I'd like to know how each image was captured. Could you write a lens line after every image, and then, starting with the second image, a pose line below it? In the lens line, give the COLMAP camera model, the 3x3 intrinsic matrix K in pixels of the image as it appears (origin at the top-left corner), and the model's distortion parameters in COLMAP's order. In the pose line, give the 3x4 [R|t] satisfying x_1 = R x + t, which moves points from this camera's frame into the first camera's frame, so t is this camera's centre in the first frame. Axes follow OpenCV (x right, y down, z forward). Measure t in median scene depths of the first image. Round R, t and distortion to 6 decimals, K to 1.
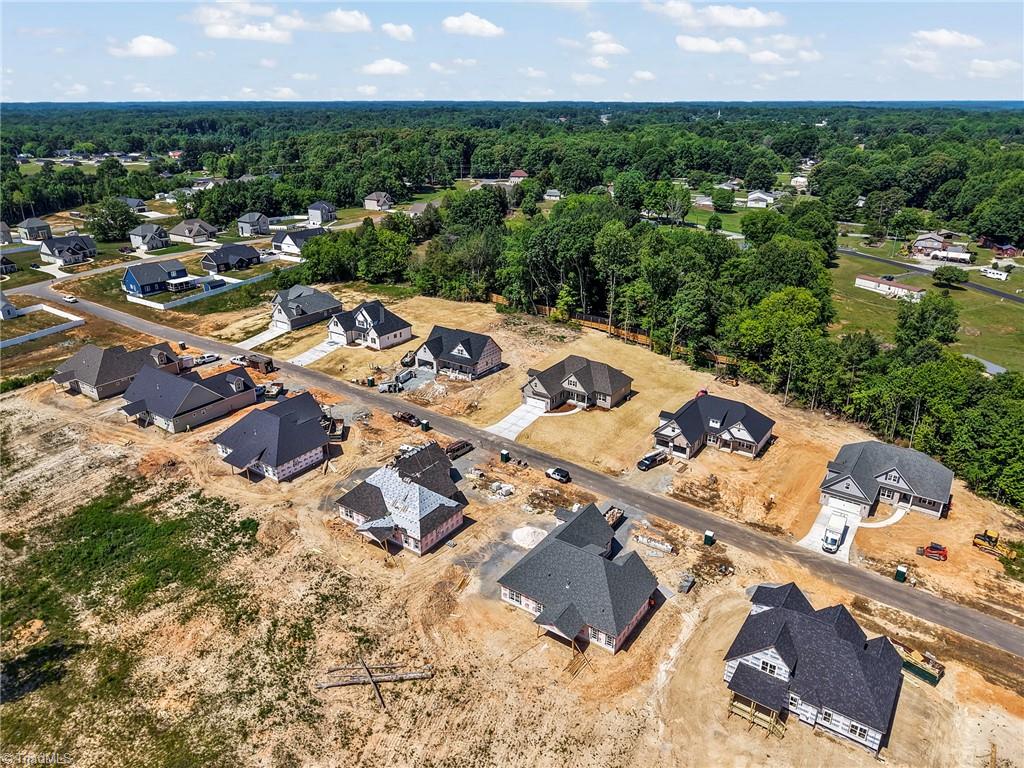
lens RADIAL K [[698.8, 0, 508.1], [0, 698.8, 377.9], [0, 0, 1]] dist [0.070026, -0.103126]
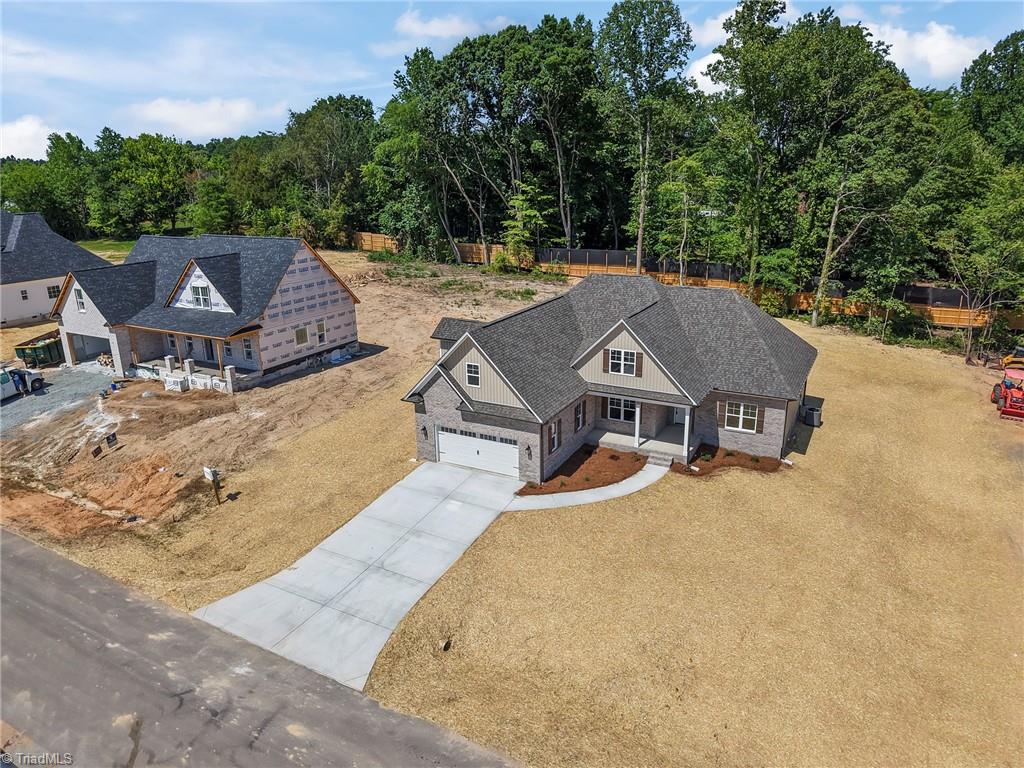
lens RADIAL K [[698.8, 0, 508.1], [0, 698.8, 377.9], [0, 0, 1]] dist [0.070026, -0.103126]
pose [[0.992727, -0.049119, 0.109913, 0.023538], [0.058969, 0.994353, -0.088234, 0.029133], [-0.104958, 0.094073, 0.990017, 0.703376]]
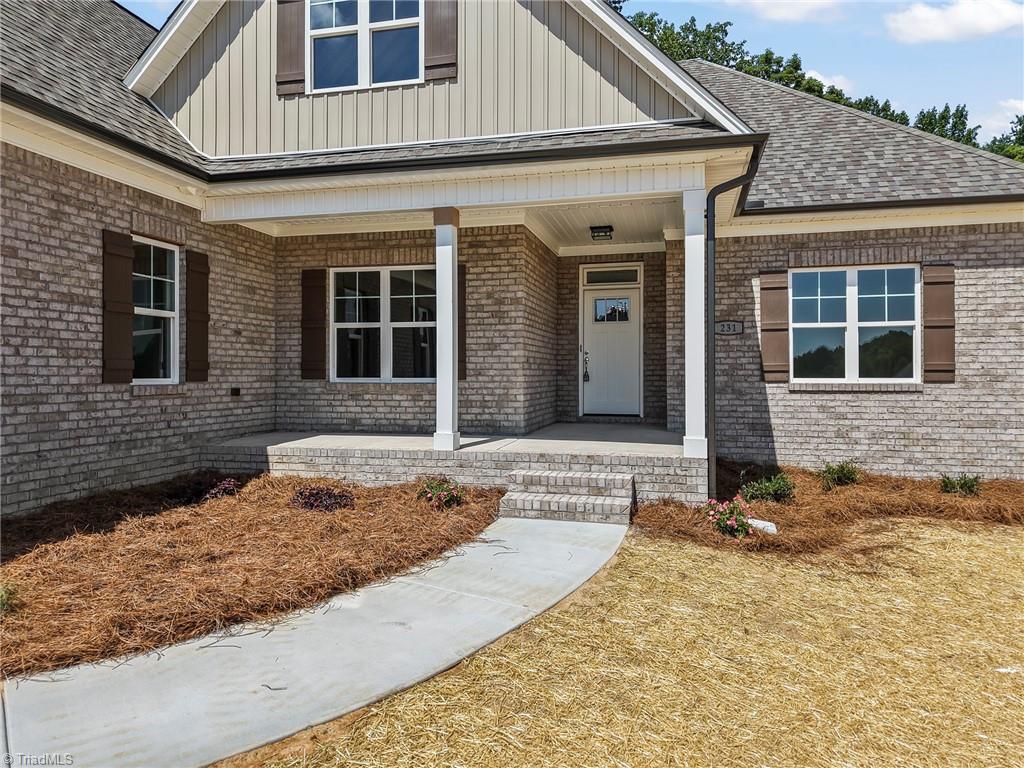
lens RADIAL K [[683.2, 0, 508.5], [0, 683.2, 380.4], [0, 0, 1]] dist [0.045623, -0.061694]
pose [[0.932377, -0.001594, 0.361483, 0.076423], [0.134344, 0.929894, -0.342415, 0.045309], [-0.335595, 0.367823, 0.867227, 0.884053]]
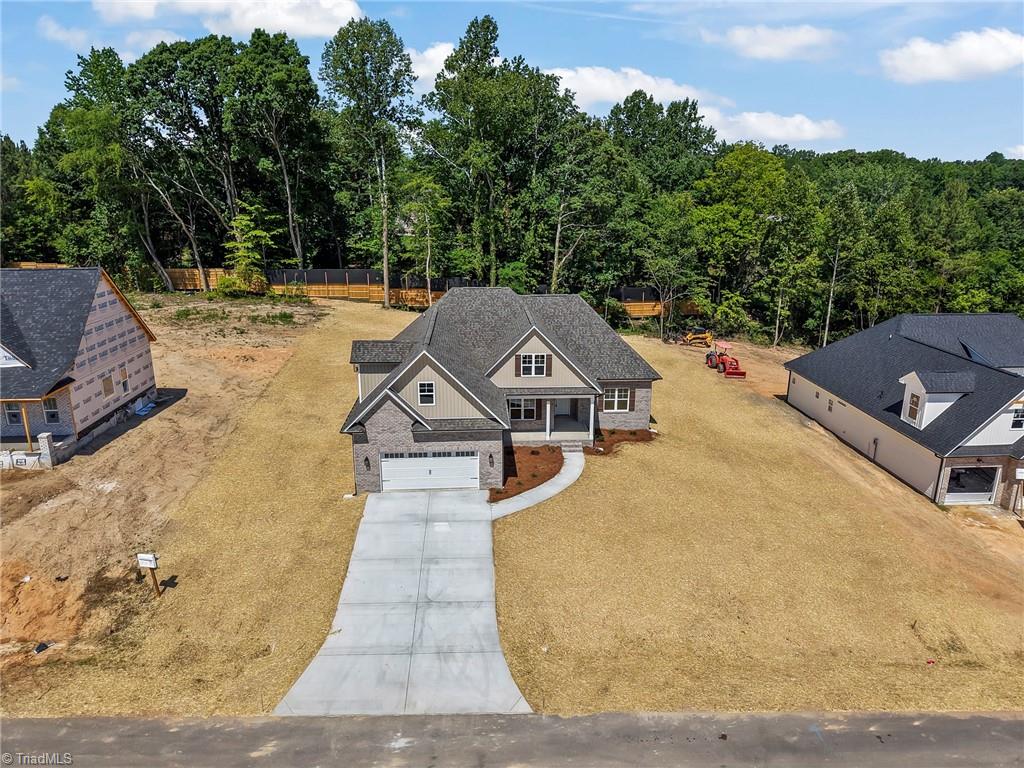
lens RADIAL K [[683.2, 0, 508.5], [0, 683.2, 380.4], [0, 0, 1]] dist [0.045623, -0.061694]
pose [[0.782501, -0.168290, 0.599476, -0.064978], [0.230992, 0.972538, -0.028497, 0.016714], [-0.578217, 0.160774, 0.799885, 0.735216]]
